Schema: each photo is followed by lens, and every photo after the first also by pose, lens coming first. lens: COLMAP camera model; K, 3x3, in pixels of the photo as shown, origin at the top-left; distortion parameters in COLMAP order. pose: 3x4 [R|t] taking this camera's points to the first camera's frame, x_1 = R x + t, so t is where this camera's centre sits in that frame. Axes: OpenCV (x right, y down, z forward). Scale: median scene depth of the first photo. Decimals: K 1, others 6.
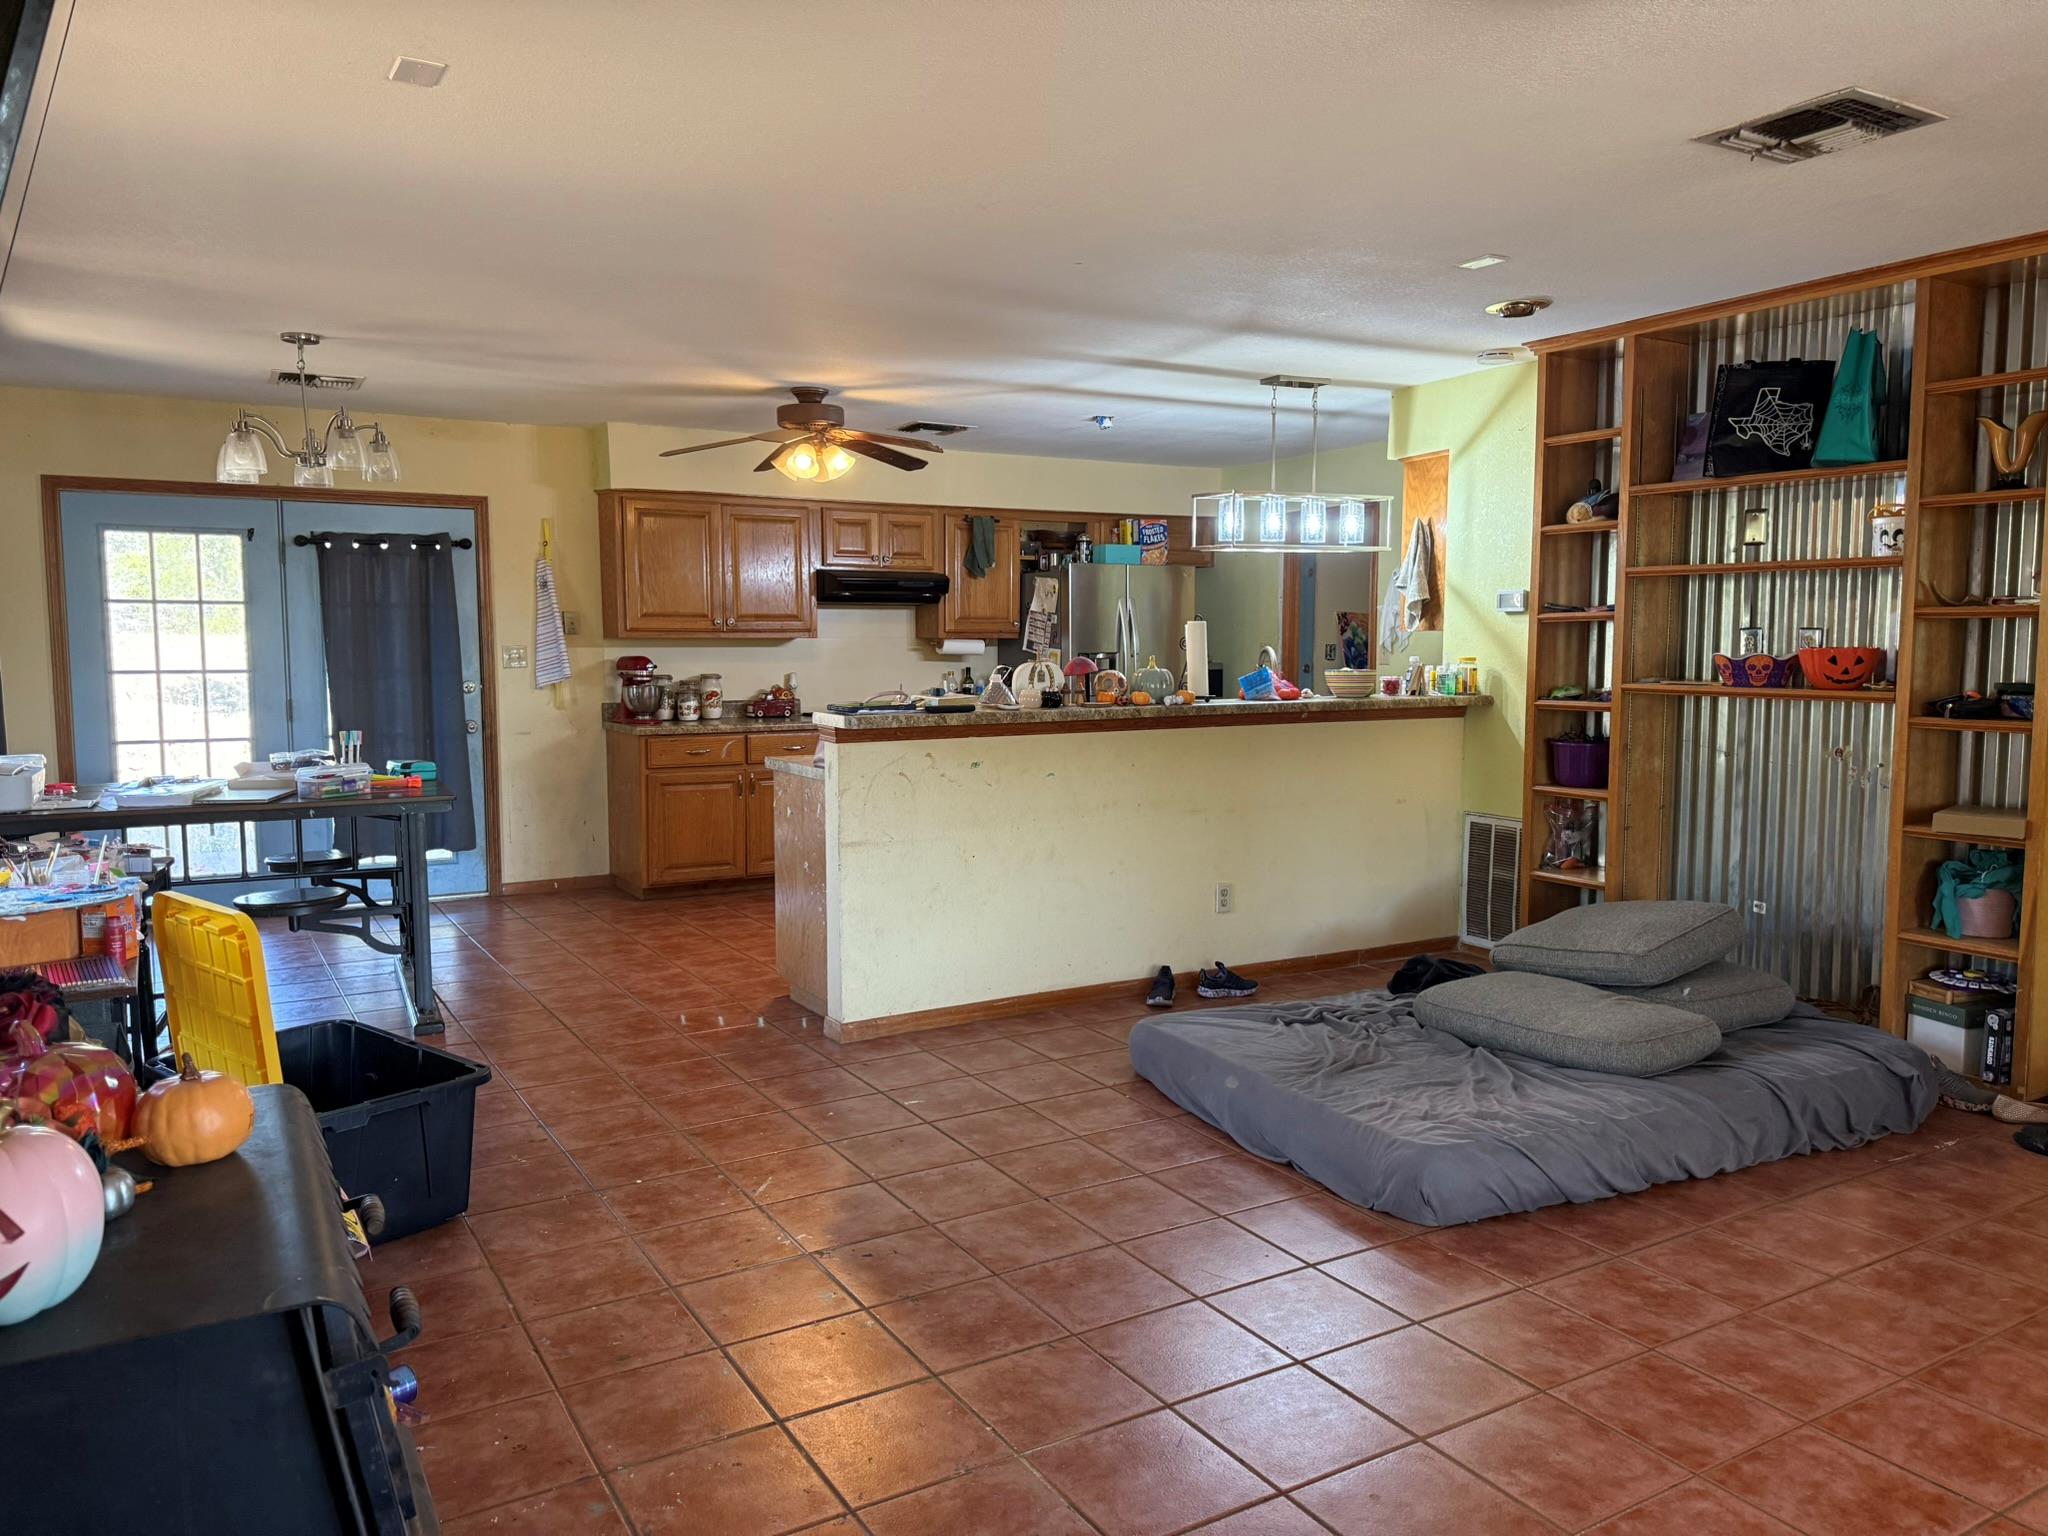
lens RADIAL K [[1462.6, 0, 1019.1], [0, 1462.6, 762.0], [0, 0, 1]] dist [0.109326, -0.197012]
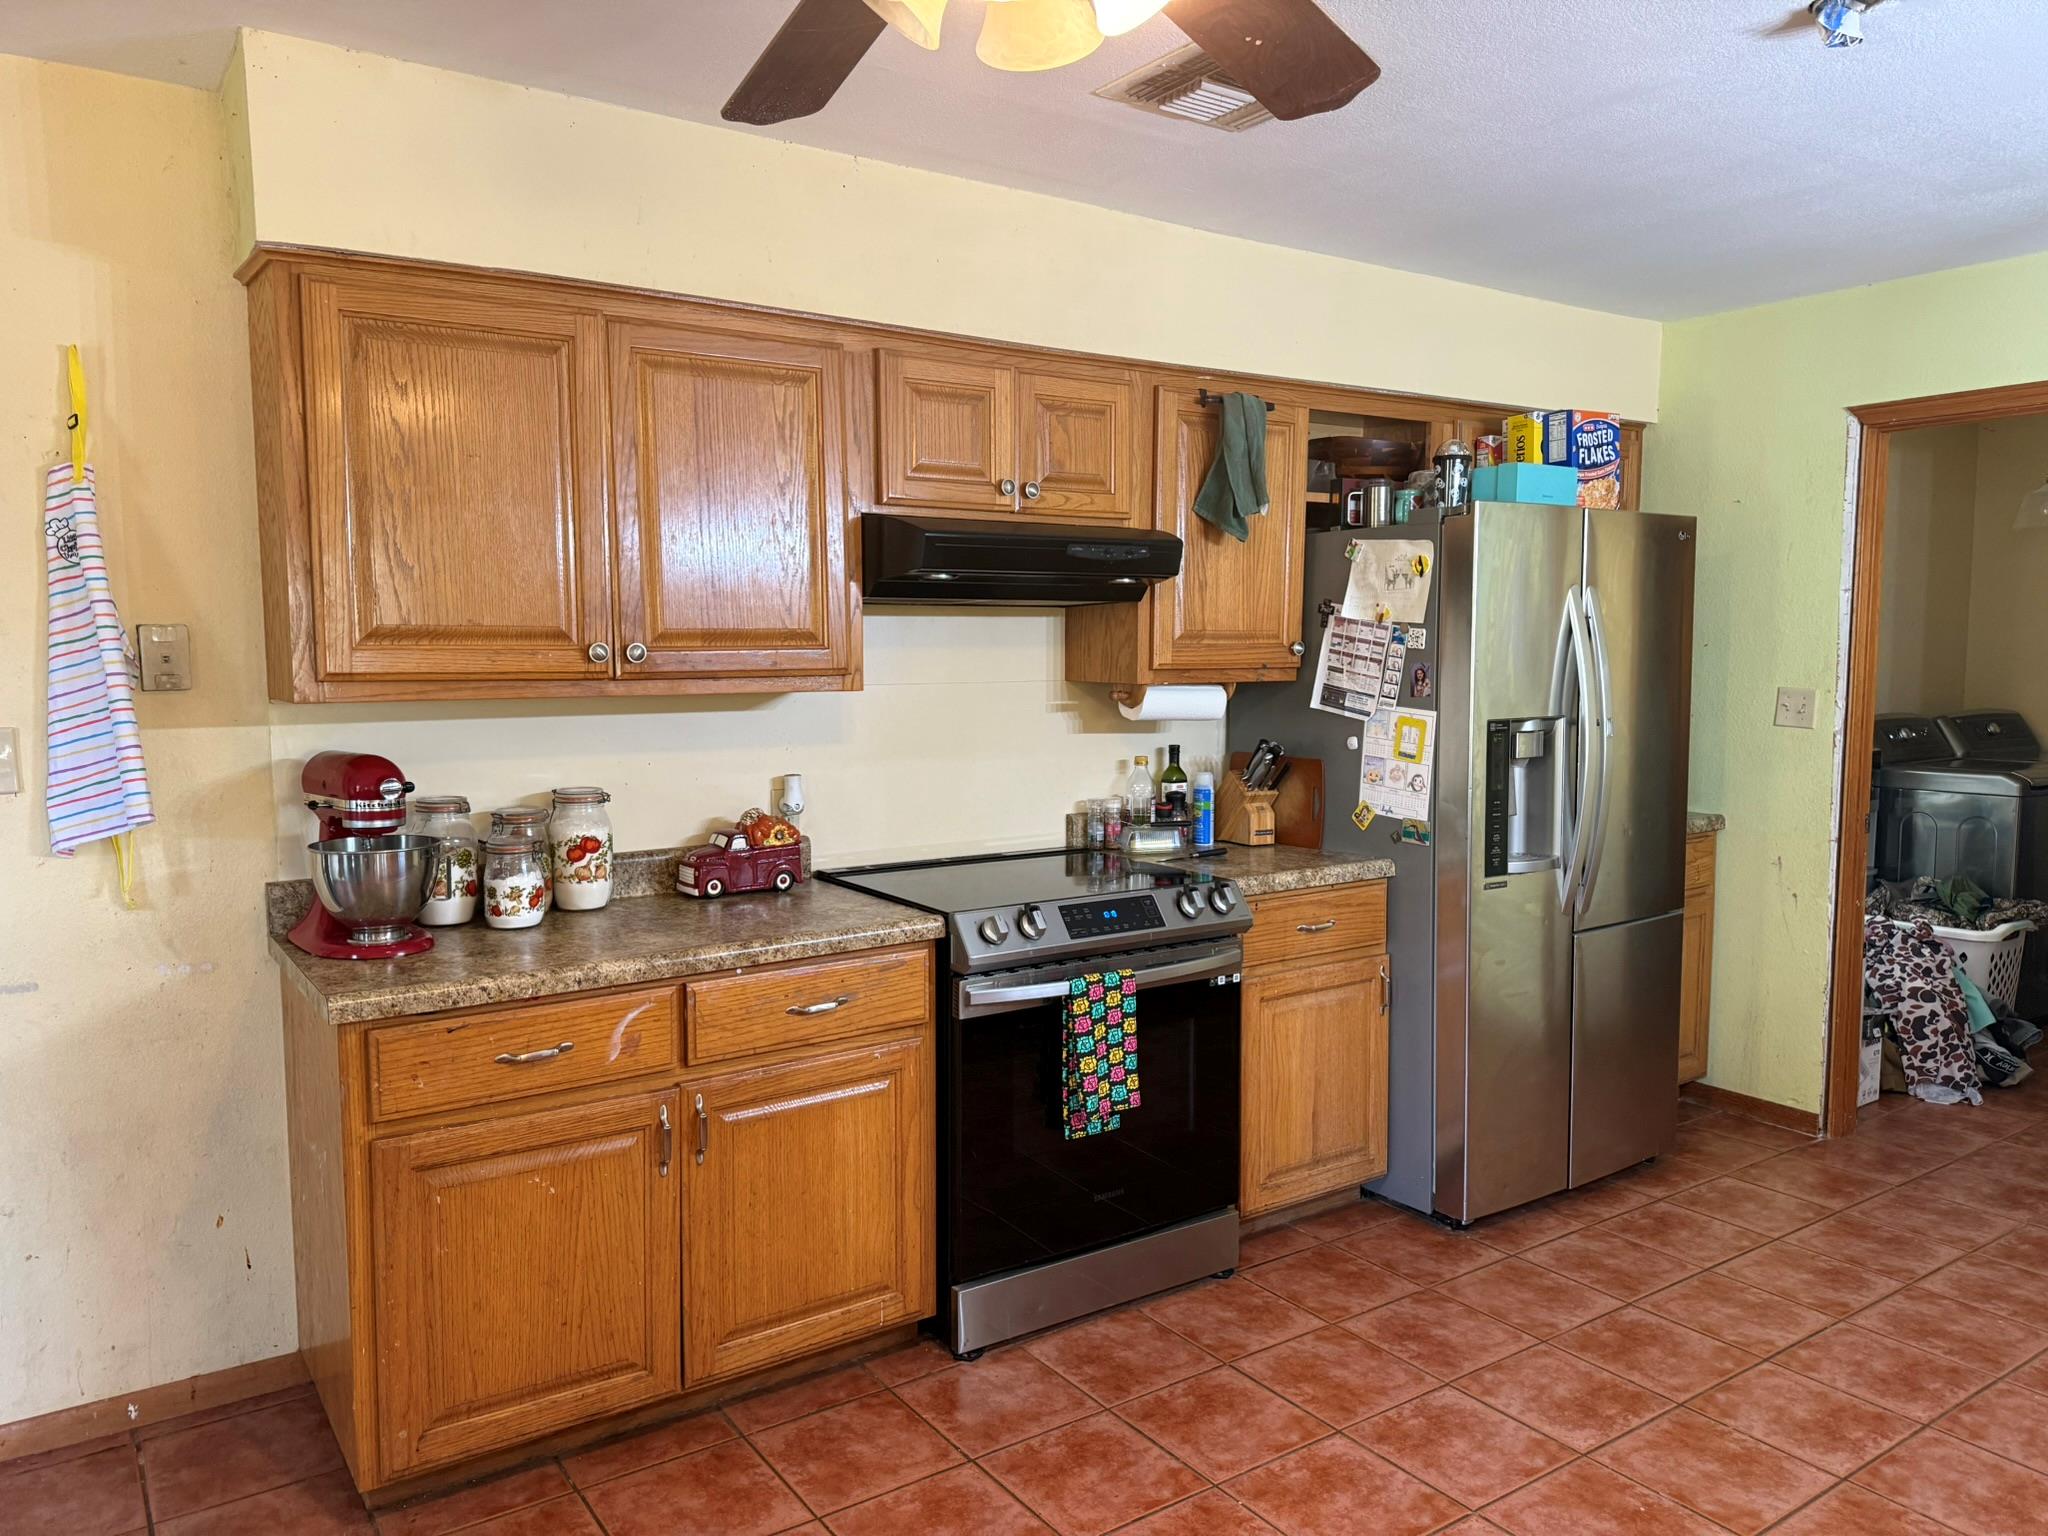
lens RADIAL K [[1462.6, 0, 1019.1], [0, 1462.6, 762.0], [0, 0, 1]] dist [0.109326, -0.197012]
pose [[0.997857, -0.005338, 0.065212, -0.122470], [0.005243, 0.999985, 0.001626, -0.066547], [-0.065220, -0.001281, 0.997870, 0.616030]]
